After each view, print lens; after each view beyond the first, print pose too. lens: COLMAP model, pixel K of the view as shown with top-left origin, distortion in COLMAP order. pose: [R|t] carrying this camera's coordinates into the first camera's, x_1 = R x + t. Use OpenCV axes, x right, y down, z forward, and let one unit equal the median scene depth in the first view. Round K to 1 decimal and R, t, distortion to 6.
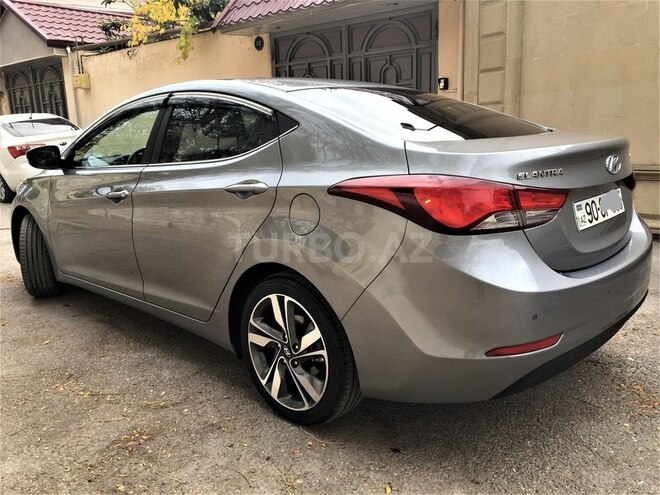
lens RADIAL K [[550.4, 0, 332.8], [0, 550.4, 244.2], [0, 0, 1]] dist [0.047189, -0.054616]
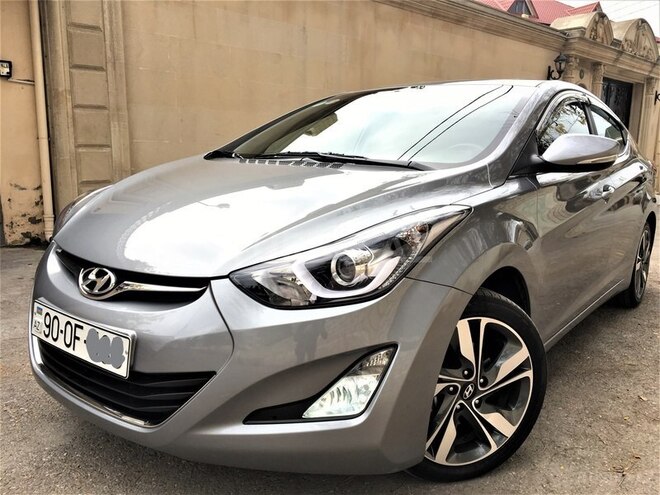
lens RADIAL K [[550.4, 0, 324.6], [0, 550.4, 243.2], [0, 0, 1]] dist [0.047189, -0.054616]
pose [[-0.078095, -0.135273, 0.987726, -1.295788], [0.183116, 0.971949, 0.147590, -0.233874], [-0.979985, 0.192395, -0.051134, 1.543438]]
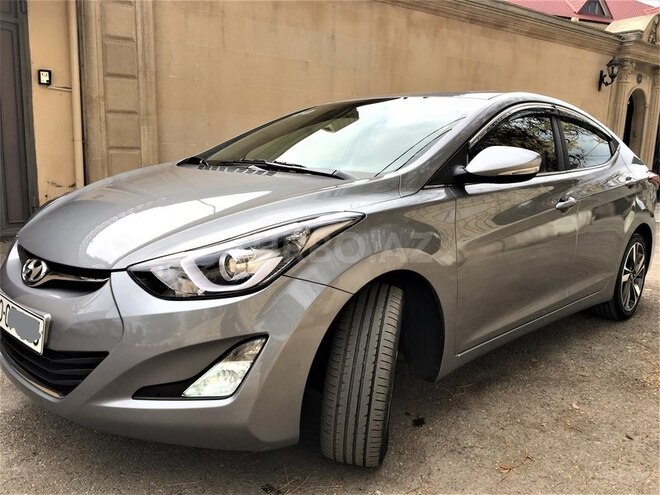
lens RADIAL K [[550.4, 0, 328.7], [0, 550.4, 239.6], [0, 0, 1]] dist [0.047189, -0.054616]
pose [[0.028964, -0.125964, 0.991612, -1.355435], [0.166924, 0.978708, 0.119449, -0.211258], [-0.985544, 0.162064, 0.049373, 1.375651]]
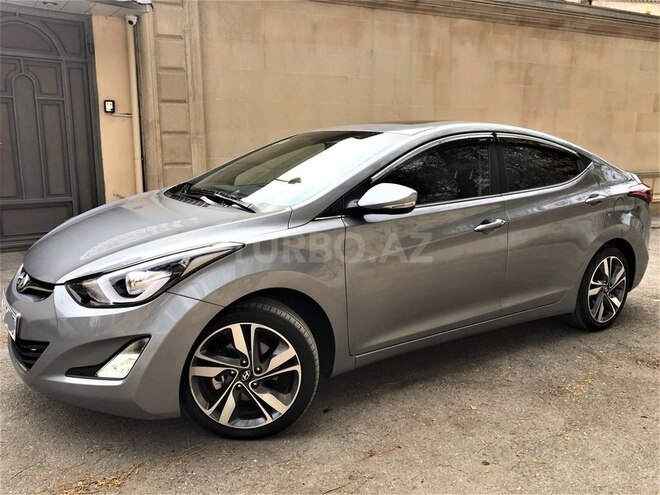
lens RADIAL K [[550.4, 0, 327.3], [0, 550.4, 242.2], [0, 0, 1]] dist [0.047189, -0.054616]
pose [[0.215935, -0.139931, 0.966329, -1.480456], [0.179273, 0.978535, 0.101638, -0.220644], [-0.959809, 0.151290, 0.236386, 1.061287]]
